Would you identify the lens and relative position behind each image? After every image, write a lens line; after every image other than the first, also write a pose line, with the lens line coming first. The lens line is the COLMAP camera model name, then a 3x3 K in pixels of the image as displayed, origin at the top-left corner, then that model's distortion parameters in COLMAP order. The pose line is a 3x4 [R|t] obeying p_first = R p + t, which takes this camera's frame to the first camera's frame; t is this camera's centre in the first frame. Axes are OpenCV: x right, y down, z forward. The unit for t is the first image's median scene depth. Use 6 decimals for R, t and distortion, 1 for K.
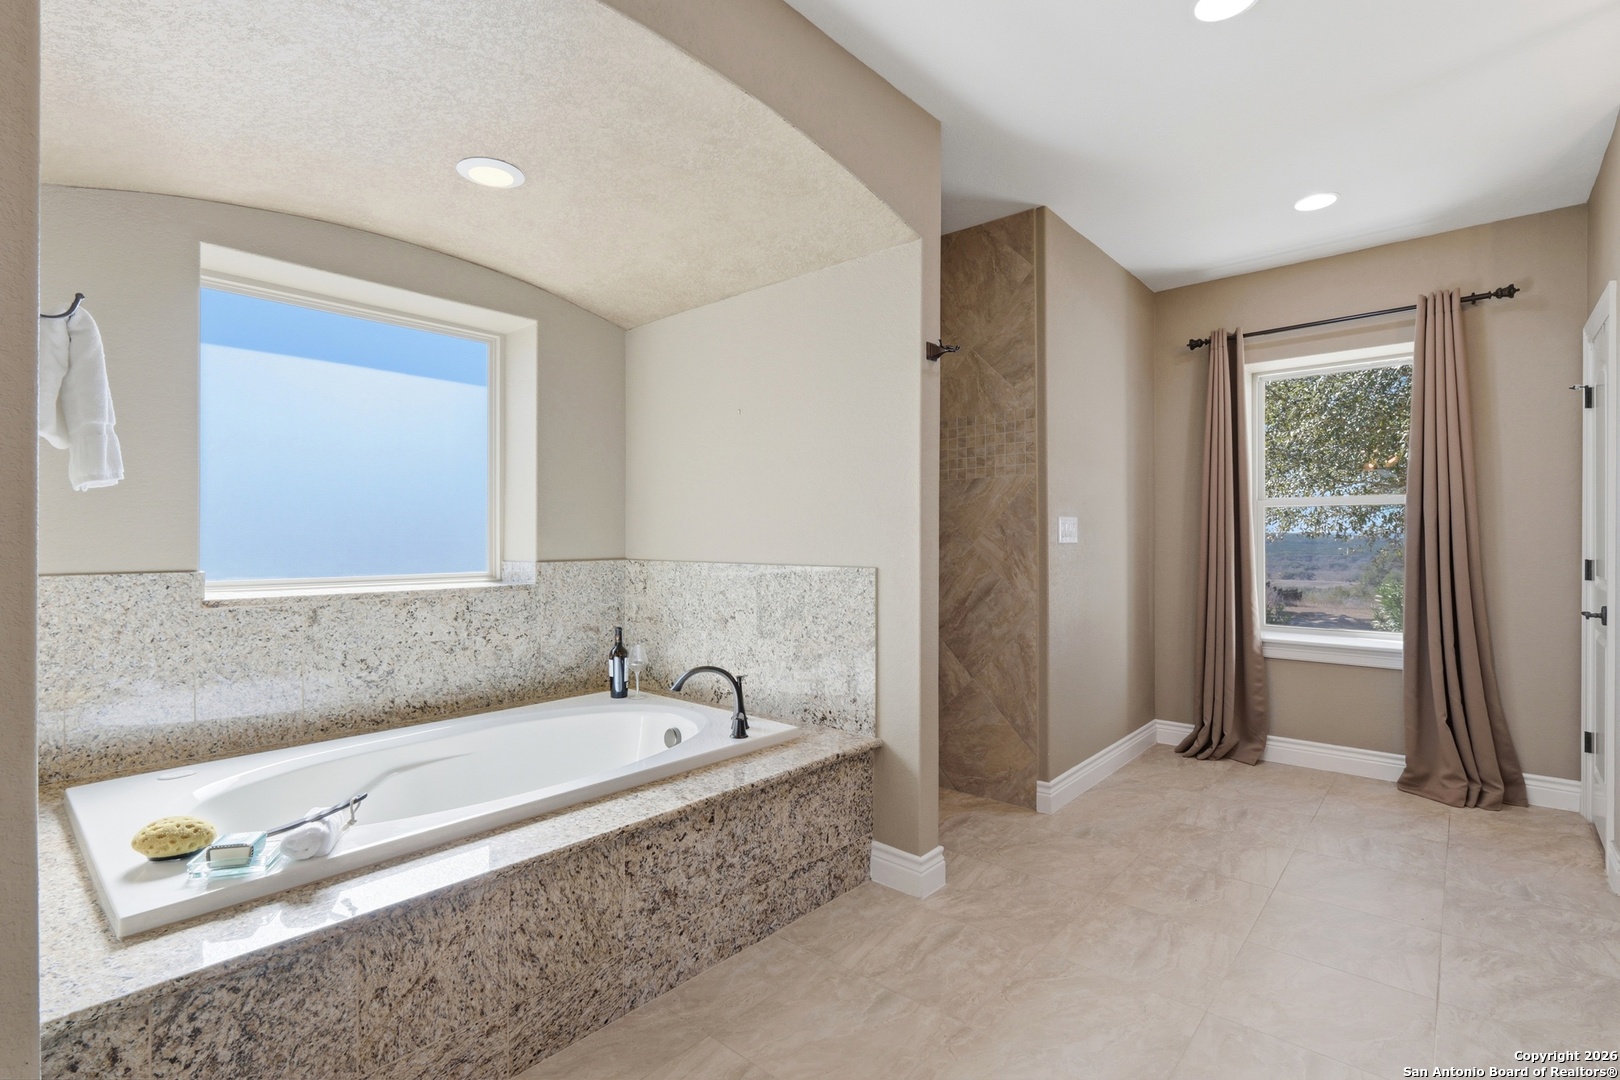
lens RADIAL K [[755.8, 0, 810.4], [0, 755.8, 534.9], [0, 0, 1]] dist [-0.008966, 0.001273]
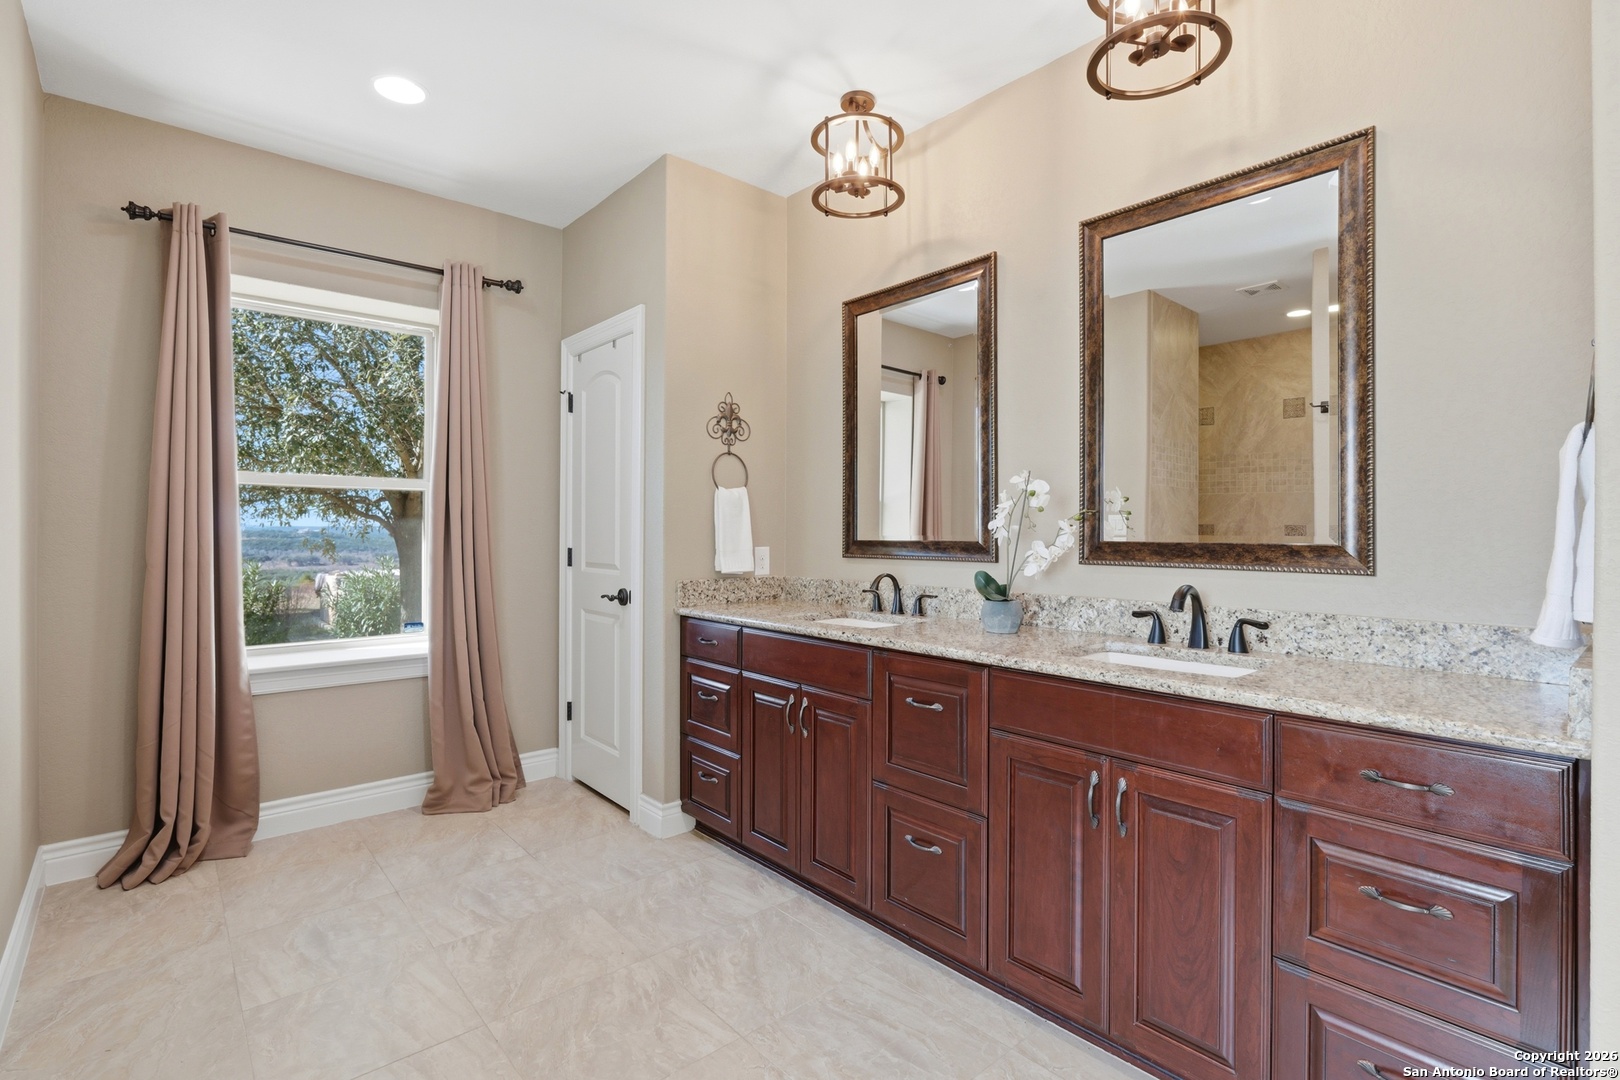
lens RADIAL K [[755.8, 0, 810.4], [0, 755.8, 534.9], [0, 0, 1]] dist [-0.008966, 0.001273]
pose [[0.134914, -0.002265, 0.990855, -0.027417], [-0.005973, 0.999977, 0.003099, 0.006627], [-0.990839, -0.006336, 0.134897, 0.438254]]
